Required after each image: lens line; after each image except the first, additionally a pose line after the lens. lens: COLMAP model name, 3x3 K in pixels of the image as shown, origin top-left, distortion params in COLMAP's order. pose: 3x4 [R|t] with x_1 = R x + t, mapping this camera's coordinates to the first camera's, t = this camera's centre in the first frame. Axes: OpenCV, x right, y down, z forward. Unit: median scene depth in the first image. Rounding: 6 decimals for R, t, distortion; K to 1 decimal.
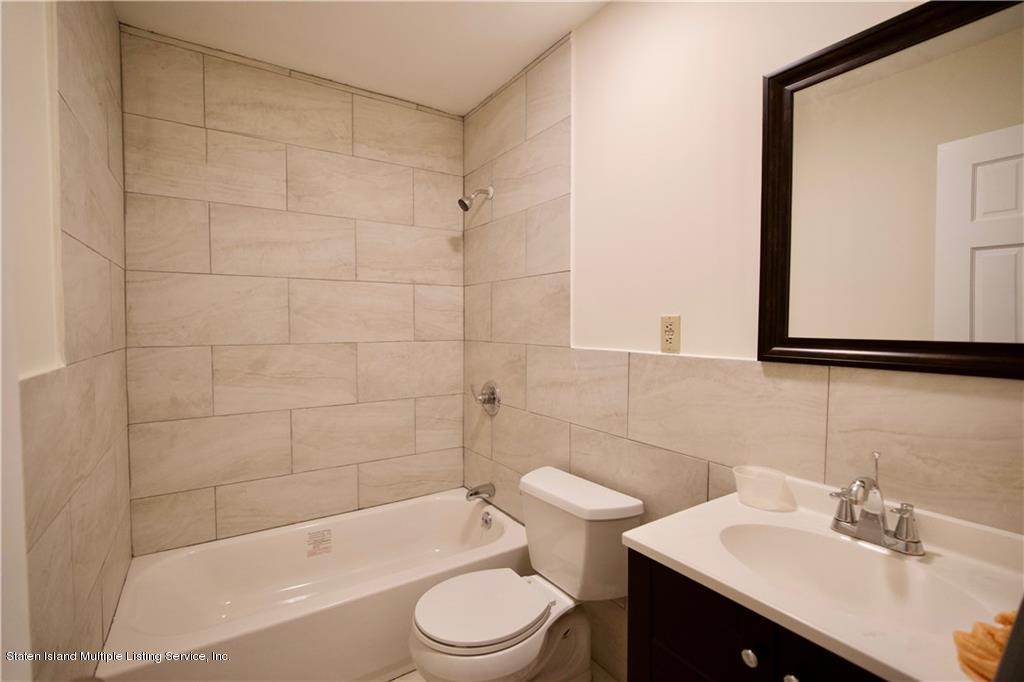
lens RADIAL K [[473.4, 0, 512.0], [0, 473.4, 341.0], [0, 0, 1]] dist [-0.012447, 0.000120]
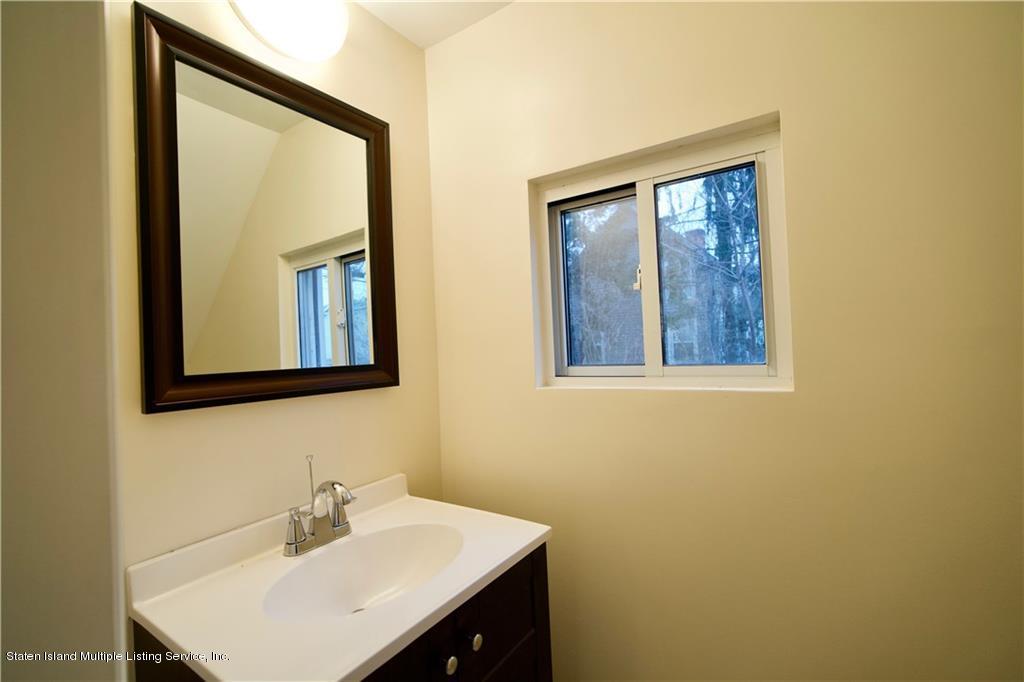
lens RADIAL K [[455.2, 0, 512.0], [0, 455.2, 341.0], [0, 0, 1]] dist [-0.012170, 0.000567]
pose [[-0.385250, -0.003459, 0.922806, -0.423746], [0.041879, 0.998897, 0.021228, -0.073352], [-0.921862, 0.046825, -0.384680, 0.918984]]
